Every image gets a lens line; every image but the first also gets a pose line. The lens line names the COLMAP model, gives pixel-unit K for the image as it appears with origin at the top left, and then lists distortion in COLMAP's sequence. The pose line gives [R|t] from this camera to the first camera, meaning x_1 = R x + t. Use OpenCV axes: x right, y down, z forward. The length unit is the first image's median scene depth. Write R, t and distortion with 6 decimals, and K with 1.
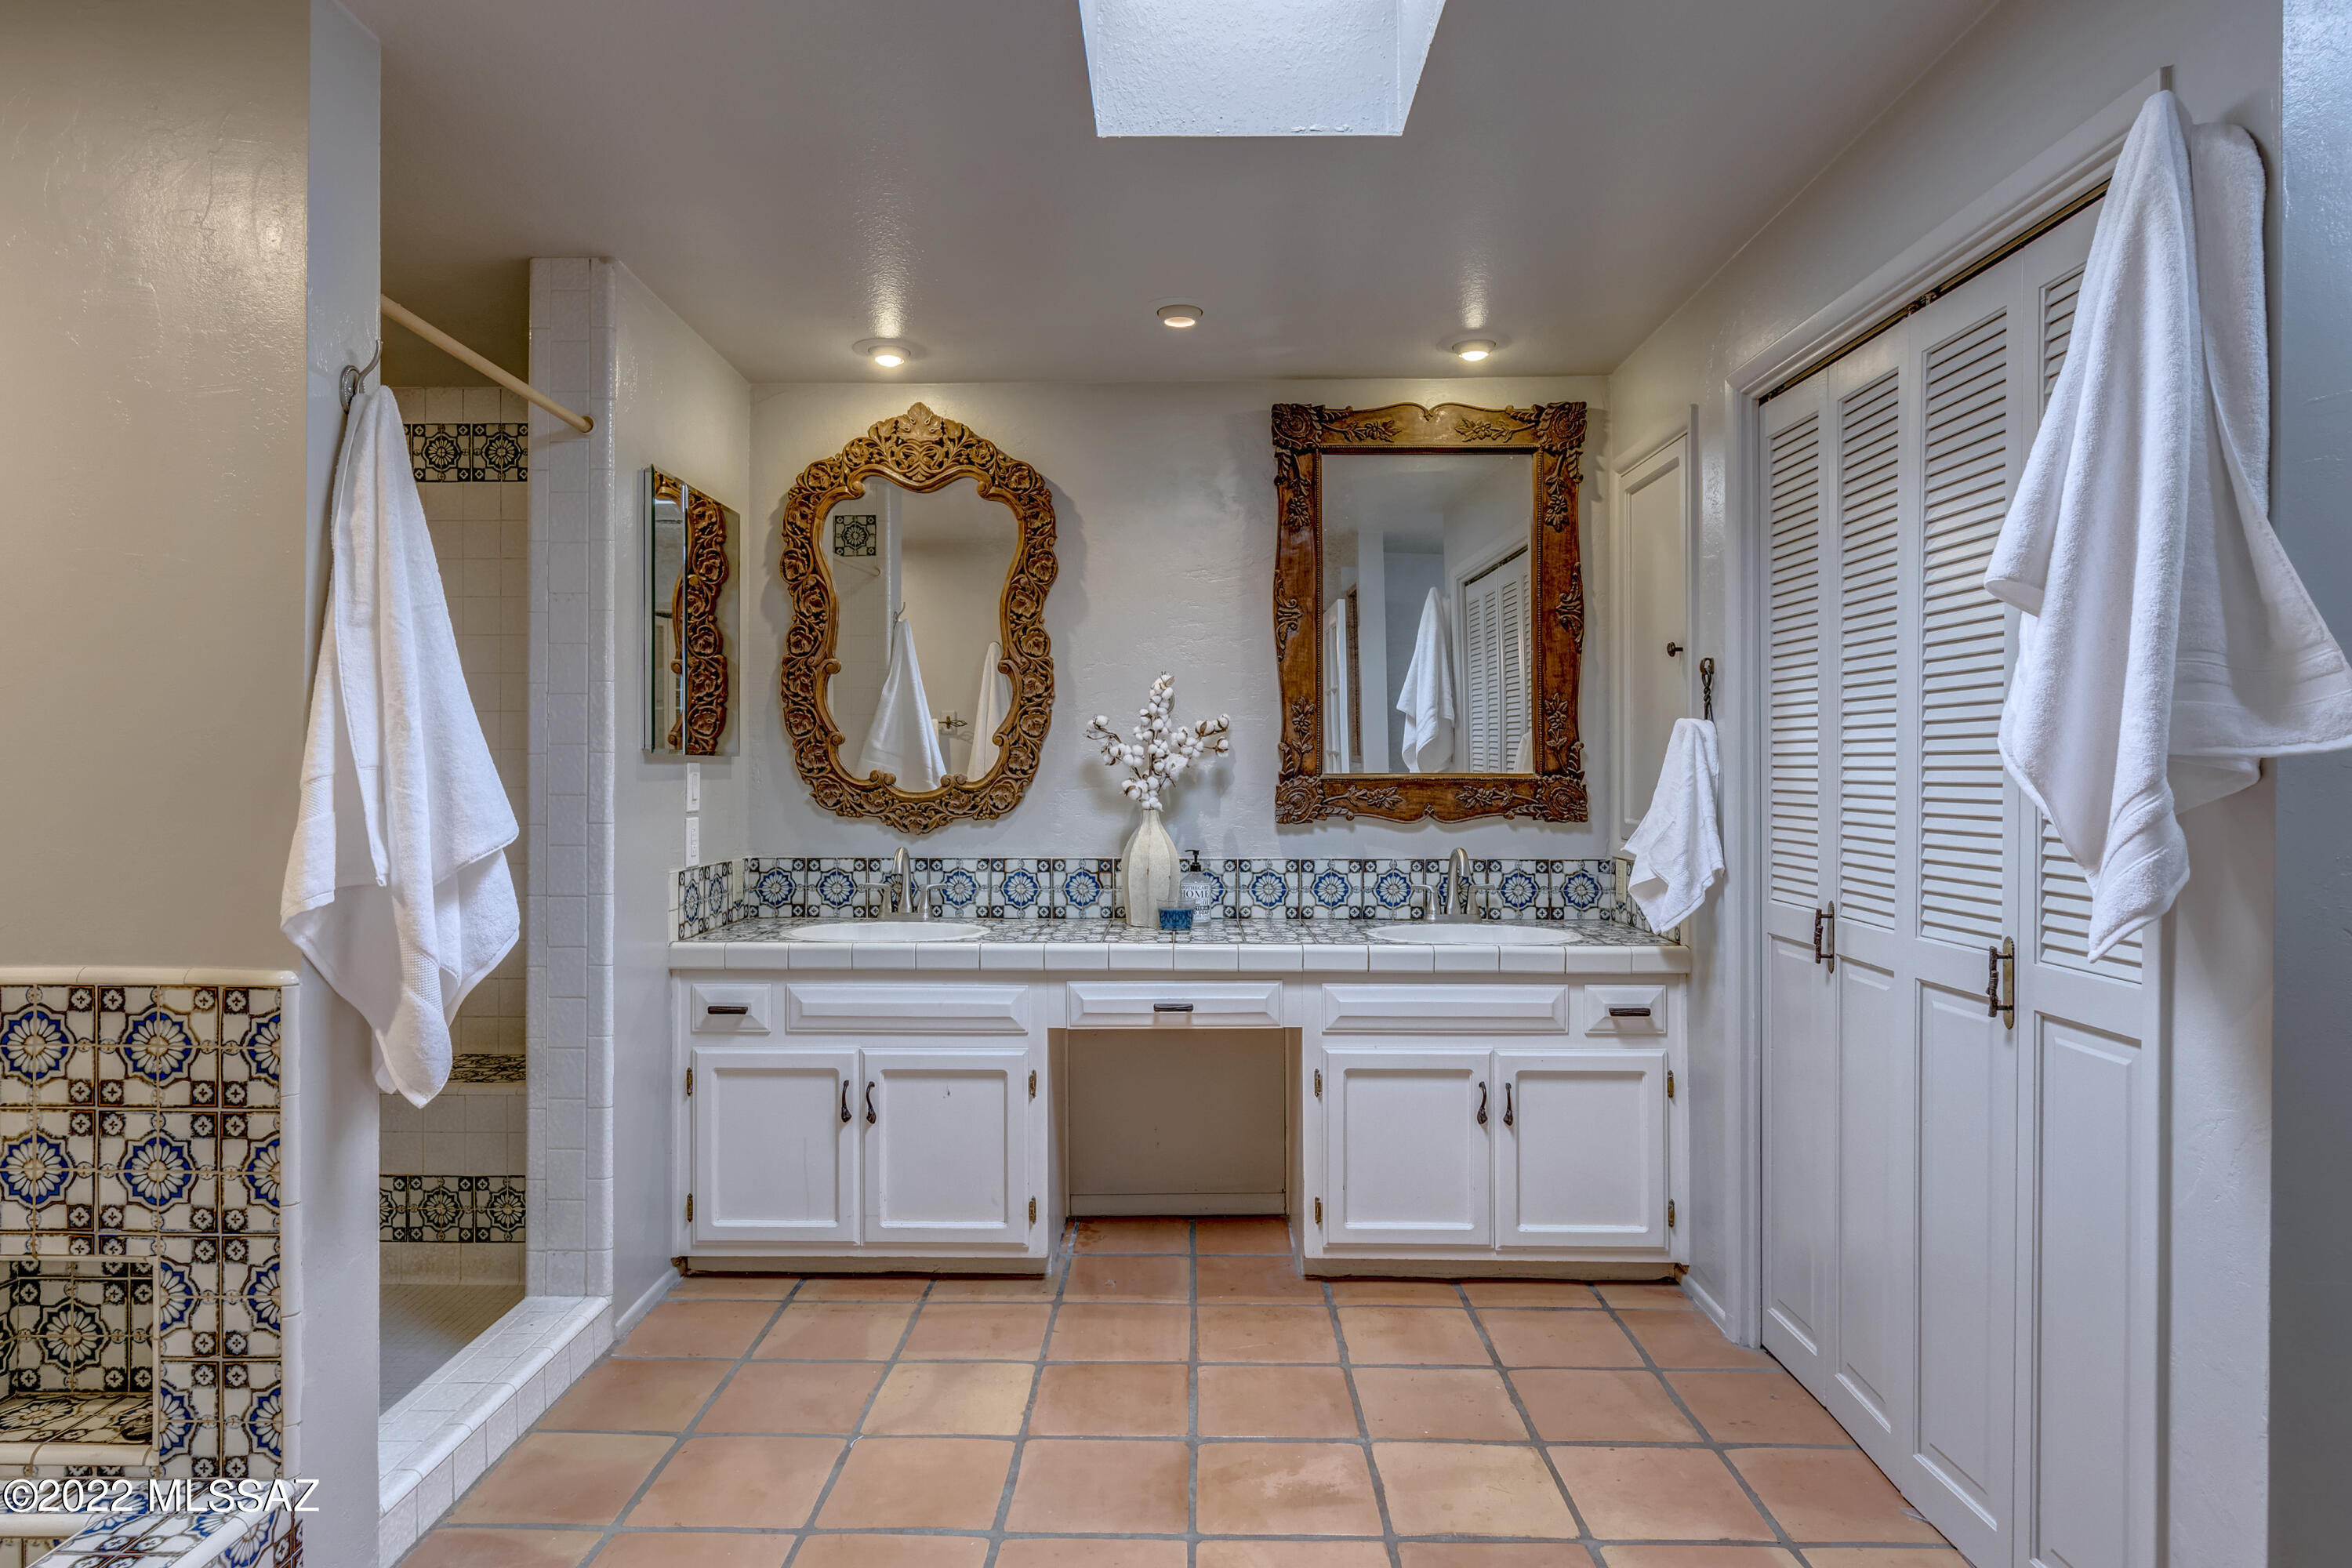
lens RADIAL K [[1296.2, 0, 1165.6], [0, 1296.2, 767.6], [0, 0, 1]] dist [0.008623, -0.005145]
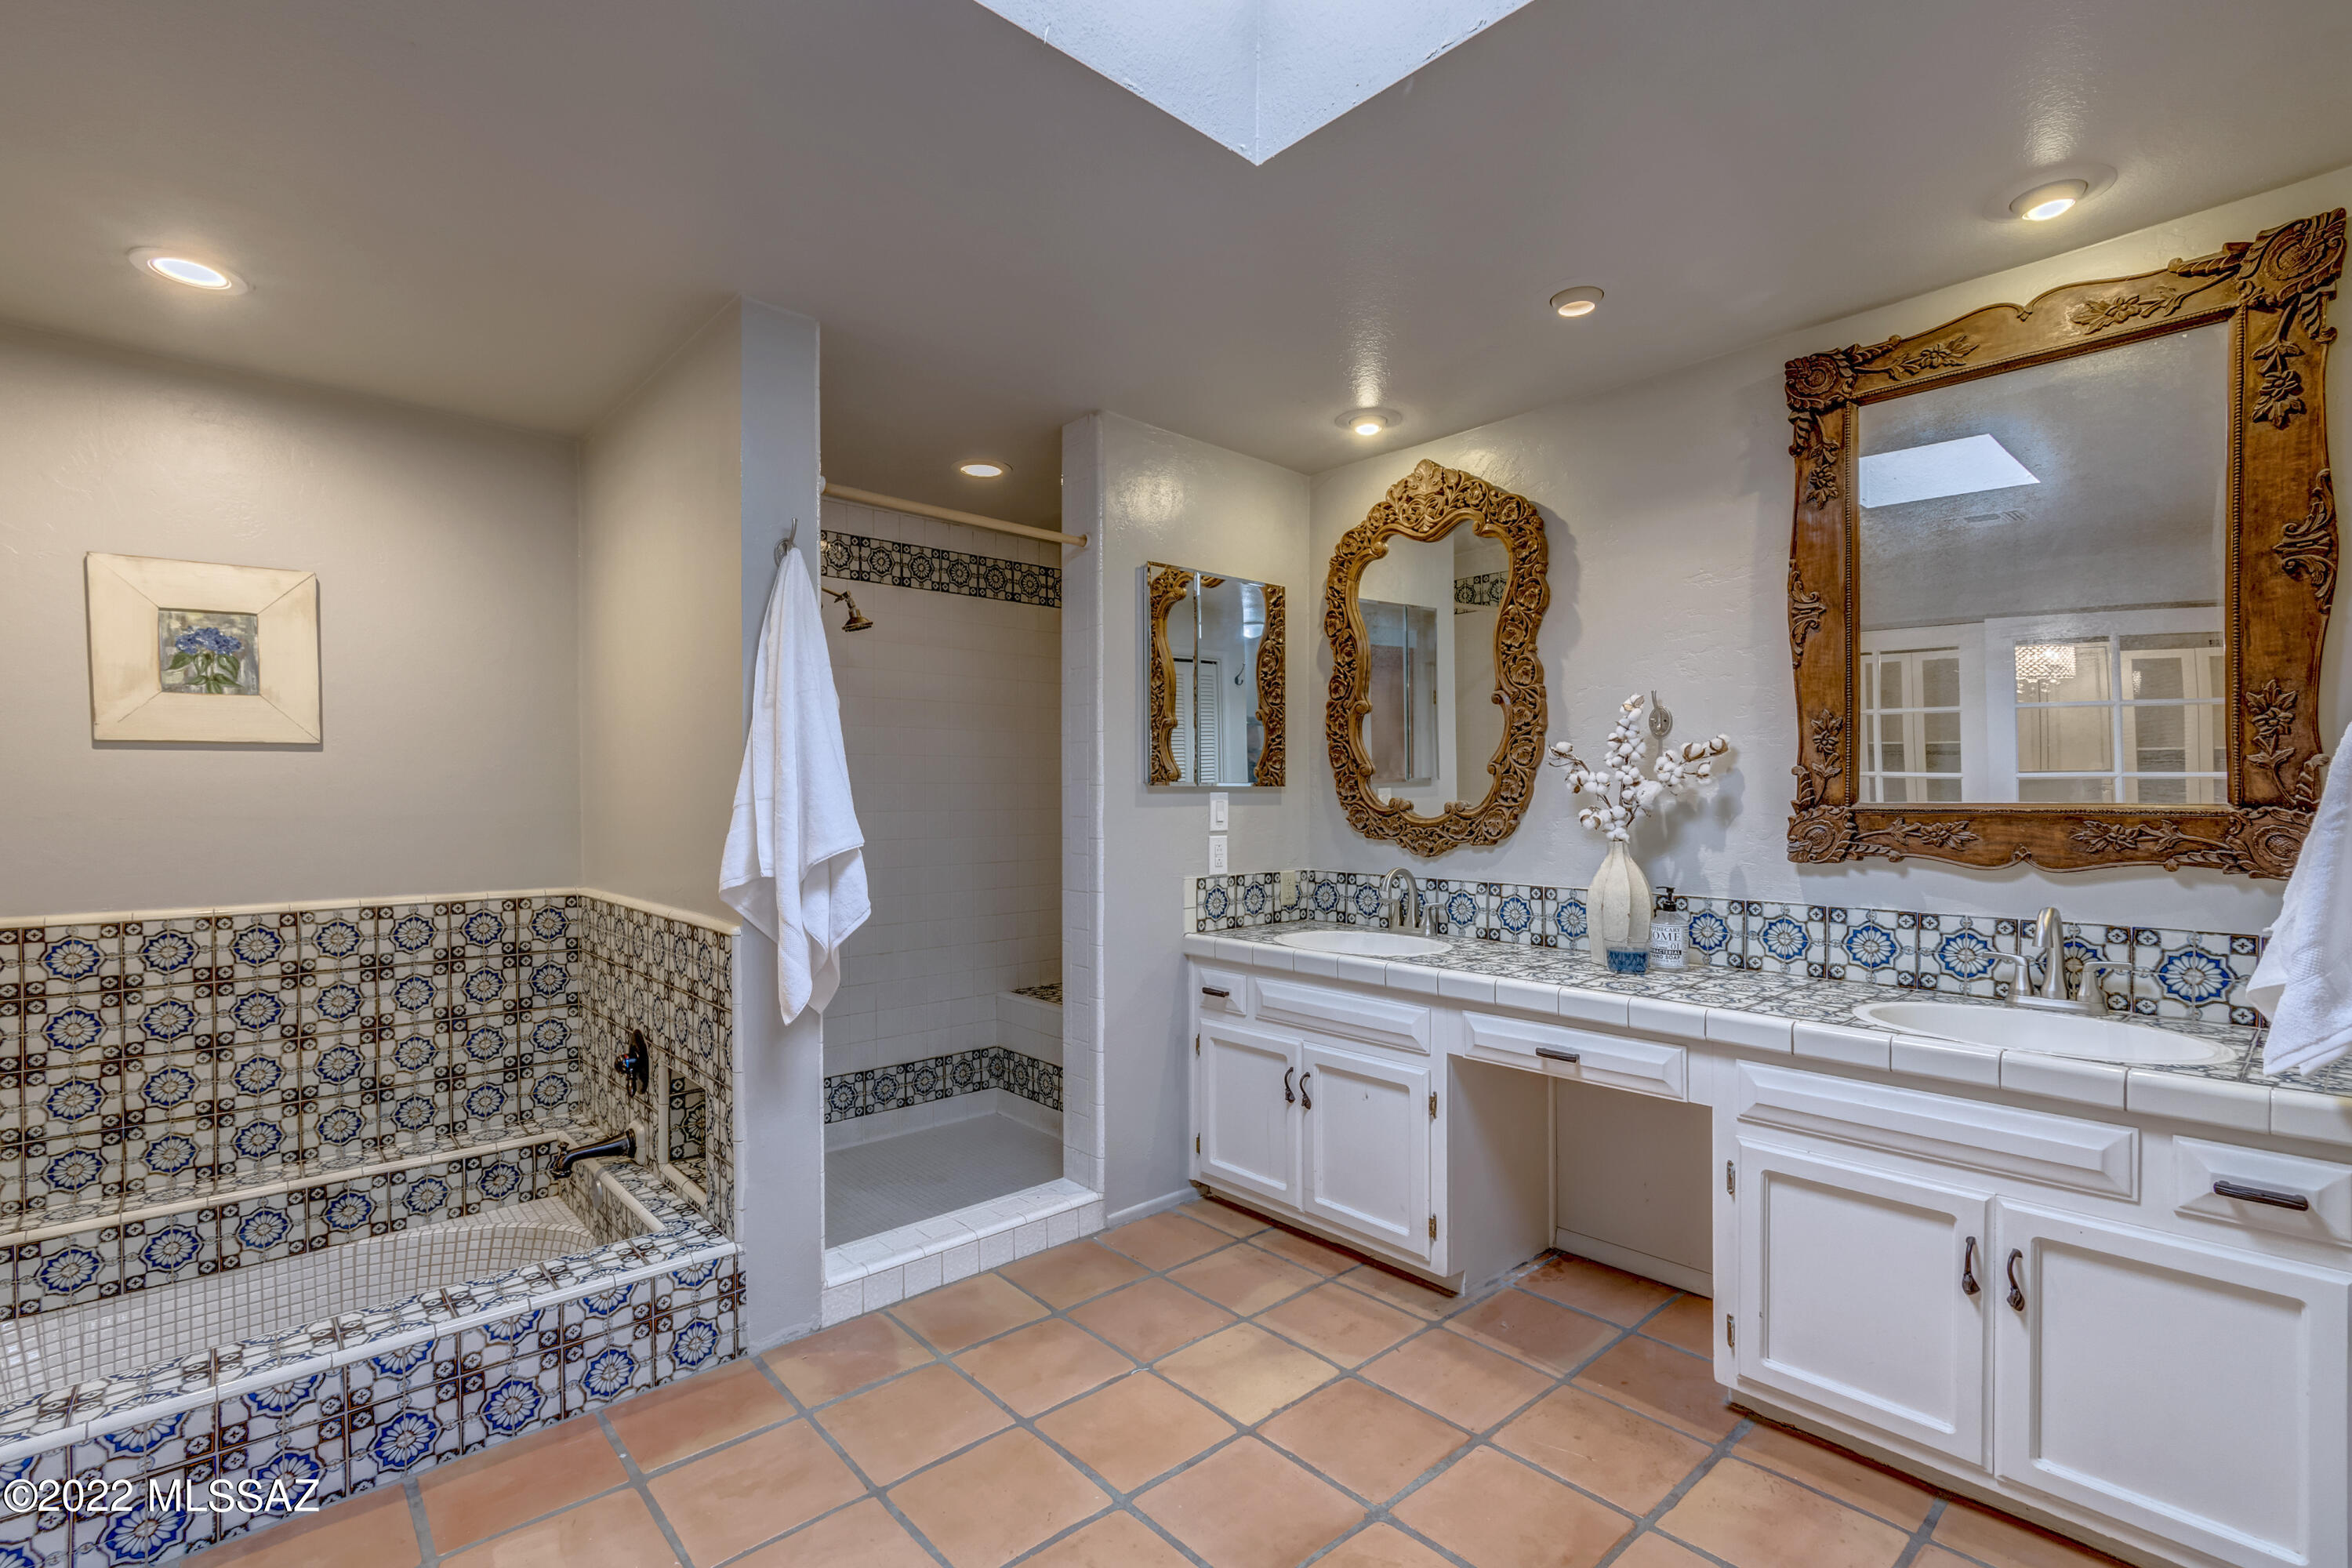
lens RADIAL K [[1043.5, 0, 1177.5], [0, 1043.5, 806.6], [0, 0, 1]] dist [0.005544, -0.001960]
pose [[0.690965, 0.007441, -0.722850, 0.321788], [0.003211, 0.999906, 0.013362, -0.003299], [0.722882, -0.011553, 0.690875, 0.260424]]
